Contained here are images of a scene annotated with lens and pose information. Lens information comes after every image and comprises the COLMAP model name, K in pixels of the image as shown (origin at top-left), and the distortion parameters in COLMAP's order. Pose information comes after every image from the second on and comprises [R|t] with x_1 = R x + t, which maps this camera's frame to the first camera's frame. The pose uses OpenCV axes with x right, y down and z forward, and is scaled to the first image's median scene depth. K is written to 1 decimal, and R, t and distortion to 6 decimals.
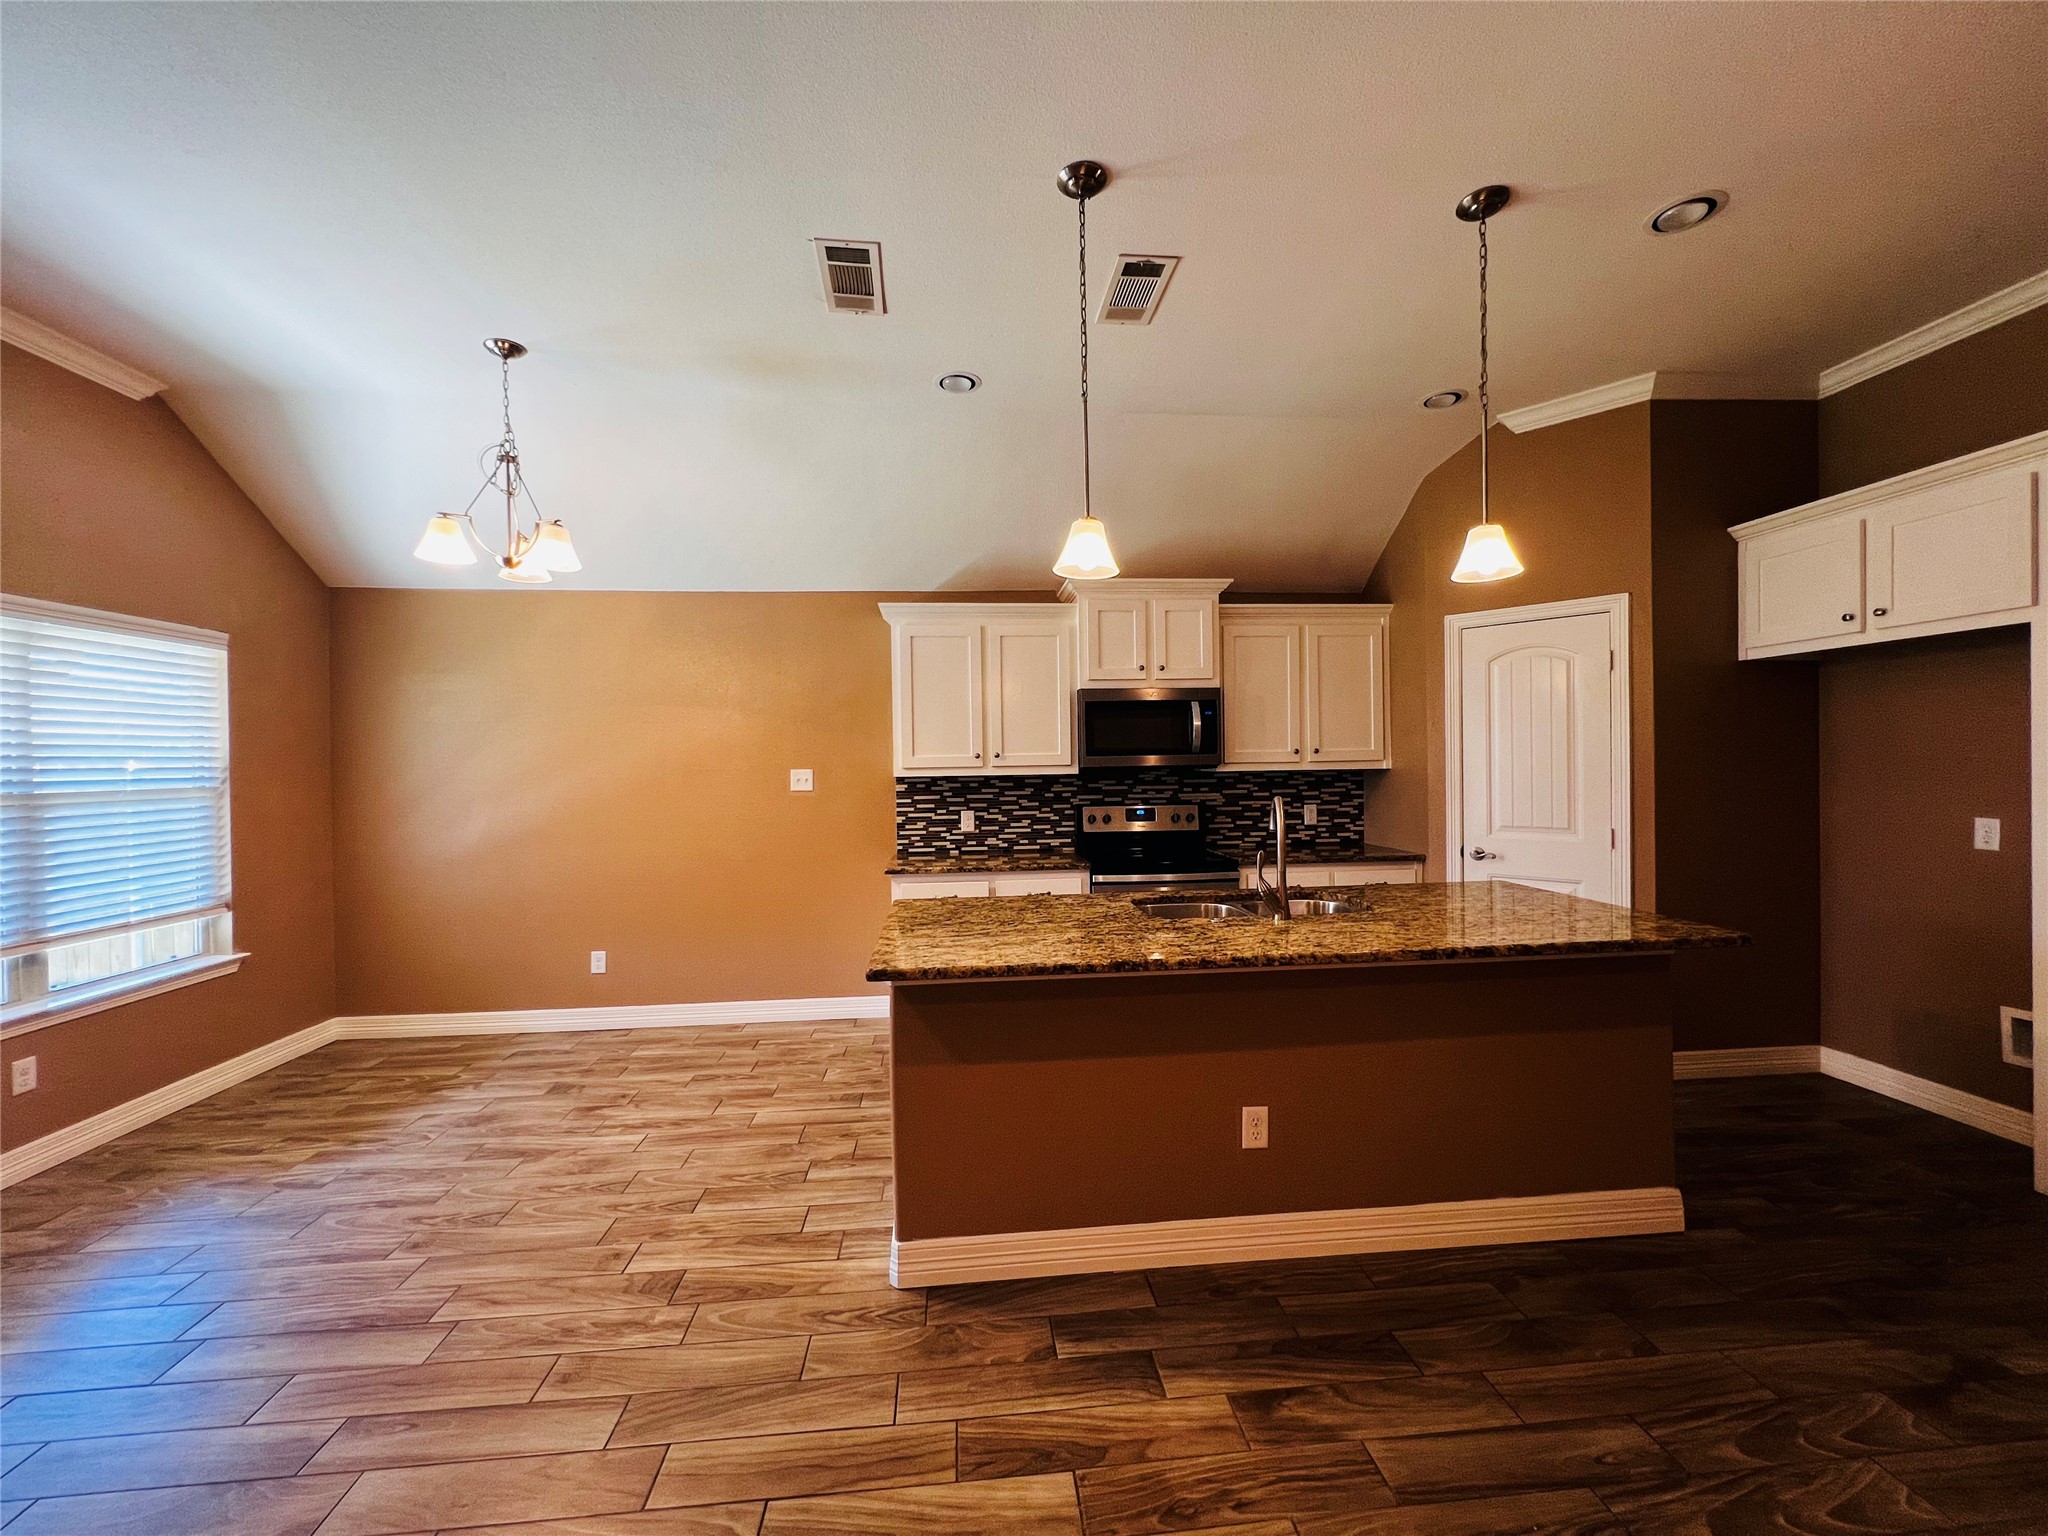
lens RADIAL K [[814.4, 0, 1022.0], [0, 814.4, 772.5], [0, 0, 1]] dist [-0.001322, 0.000367]
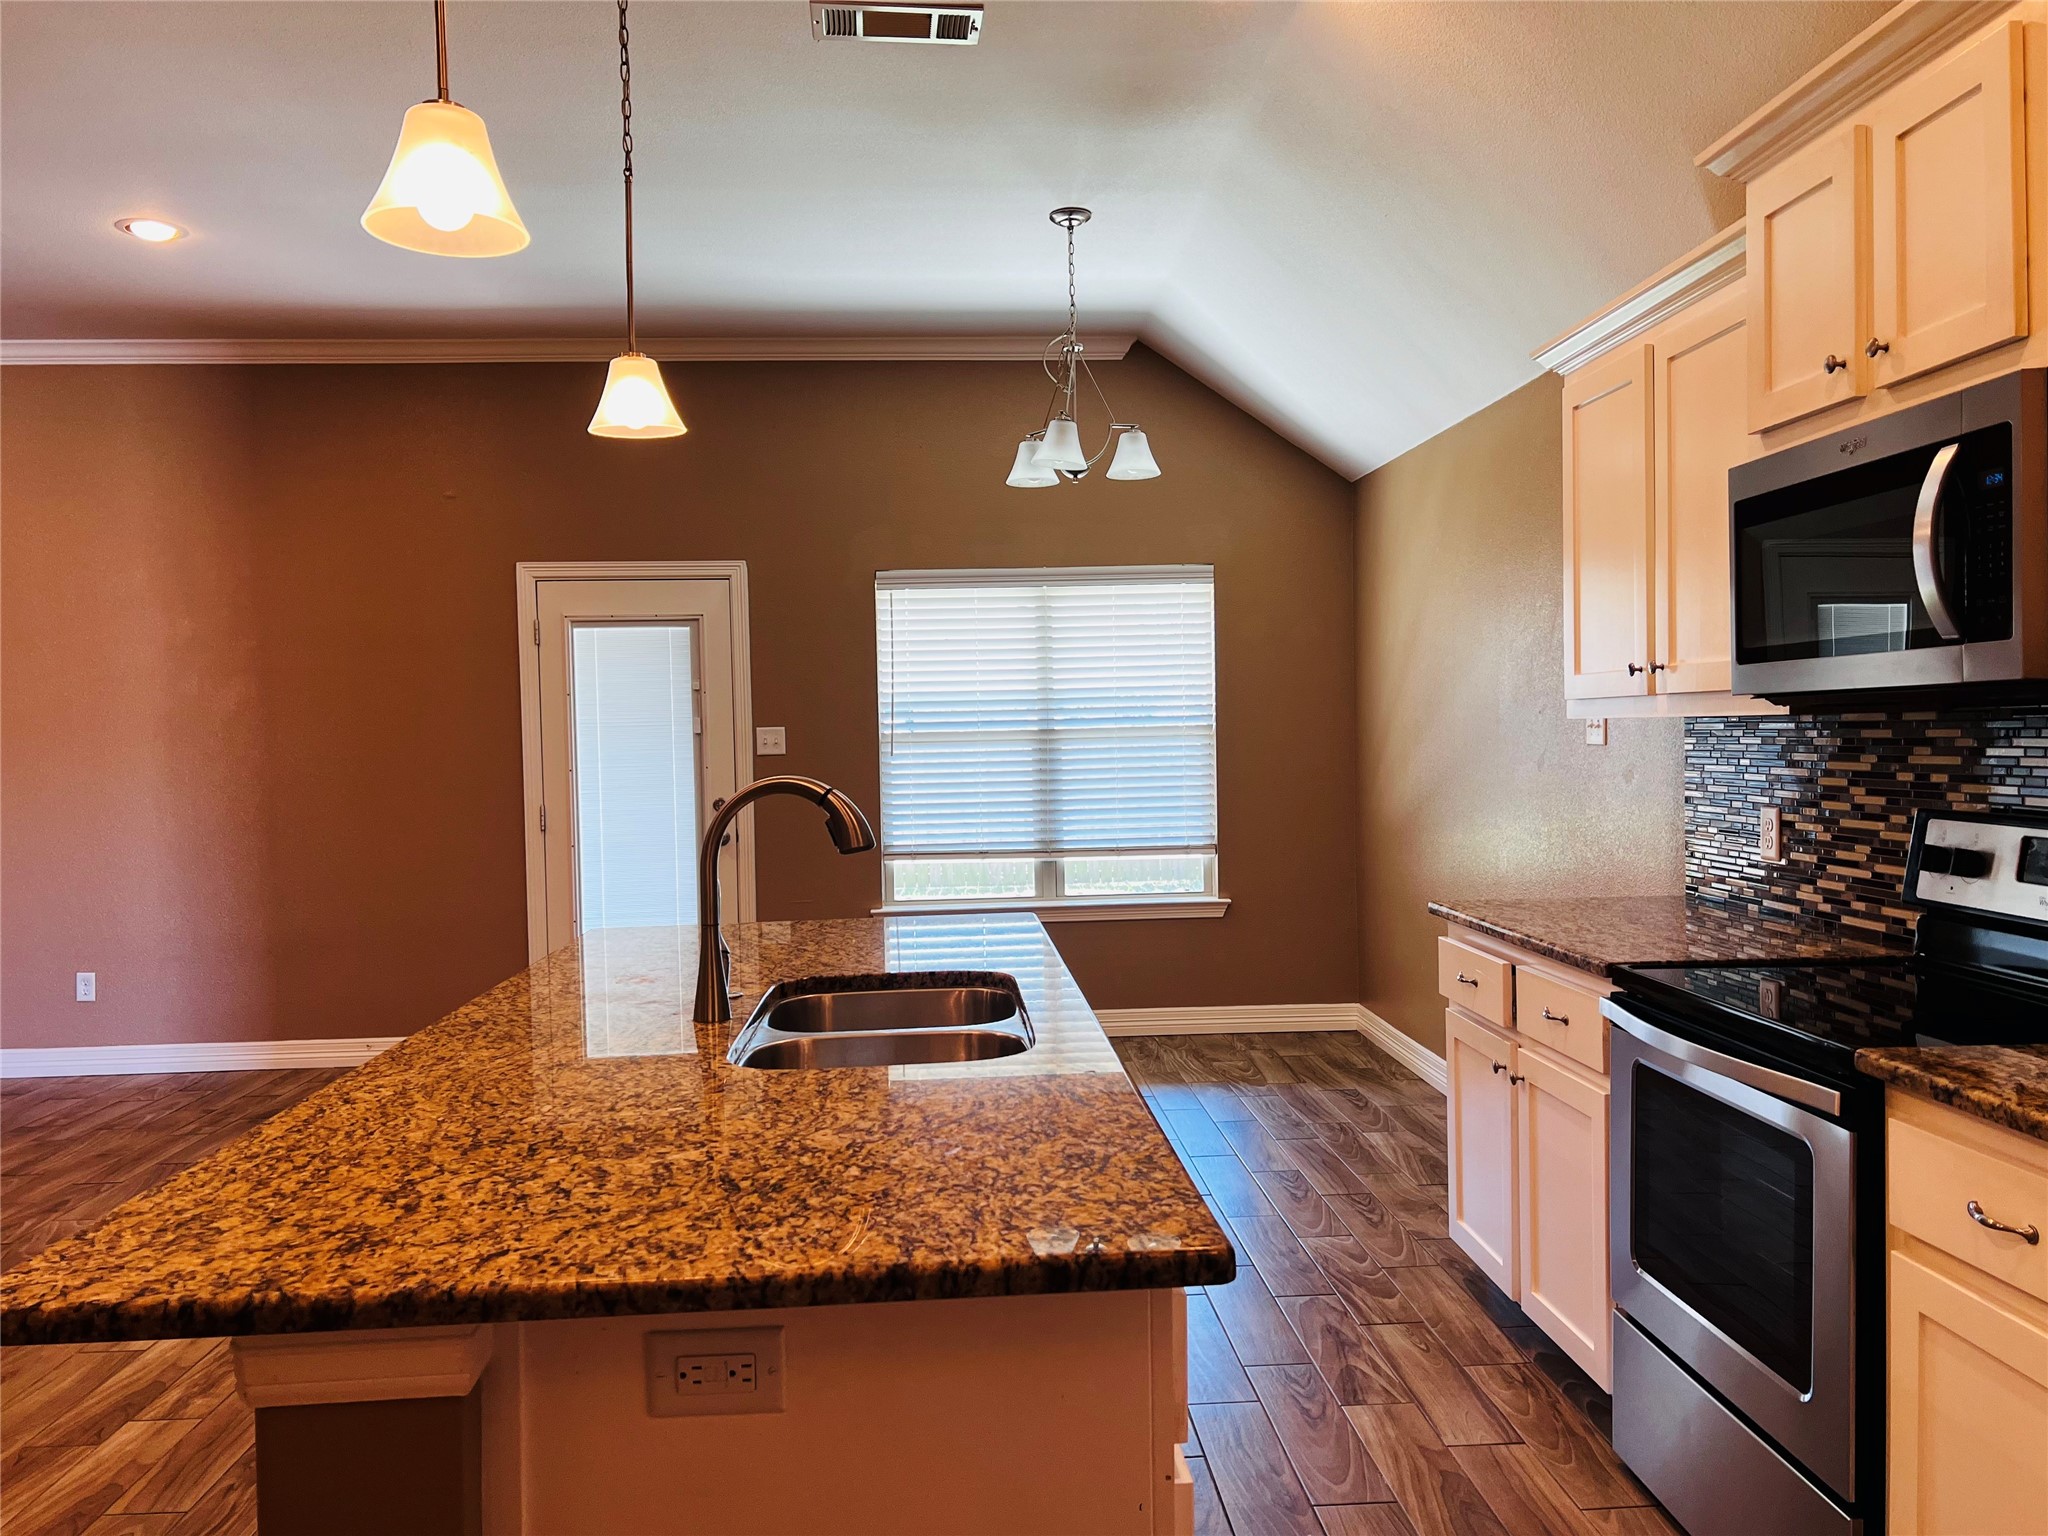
lens RADIAL K [[1538.0, 0, 1032.0], [0, 1538.0, 763.9], [0, 0, 1]] dist [0.050490, -0.058404]
pose [[-0.031711, 0.038281, -0.998764, 0.859286], [0.011360, 0.999216, 0.037937, -0.007249], [0.999433, -0.010143, -0.032121, 0.841701]]
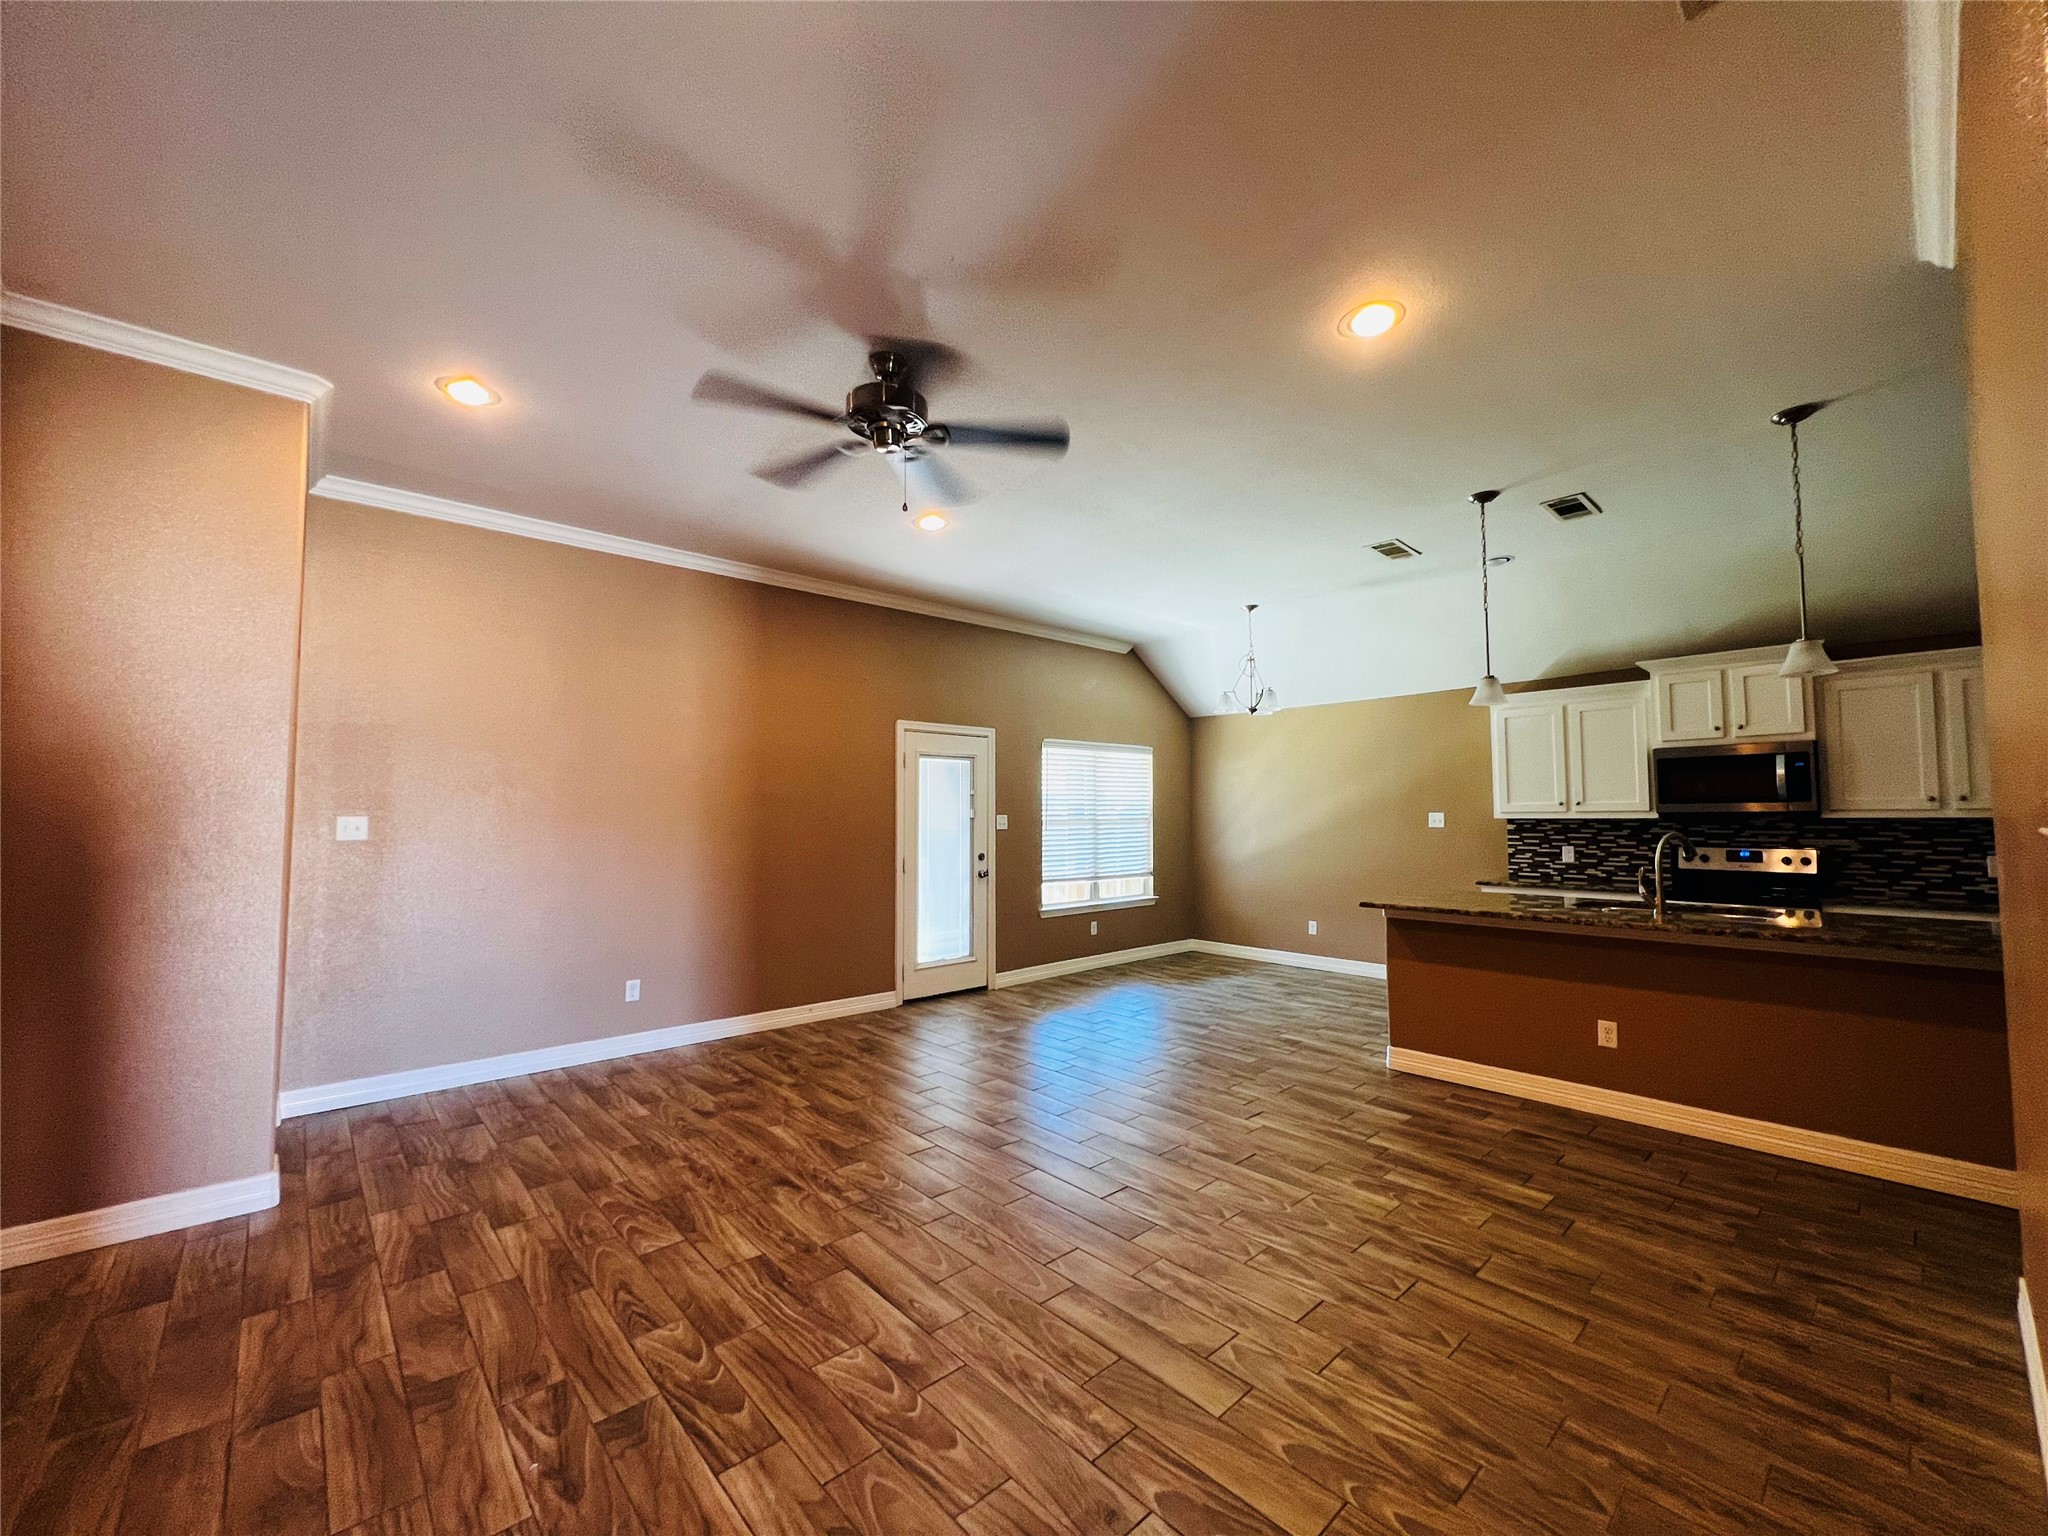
lens RADIAL K [[814.4, 0, 1030.0], [0, 814.4, 767.2], [0, 0, 1]] dist [-0.001322, 0.000367]
pose [[0.602834, -0.035981, -0.797055, 0.563640], [-0.013482, 0.998381, -0.055266, 0.006188], [0.797753, 0.044062, 0.601372, -0.571018]]
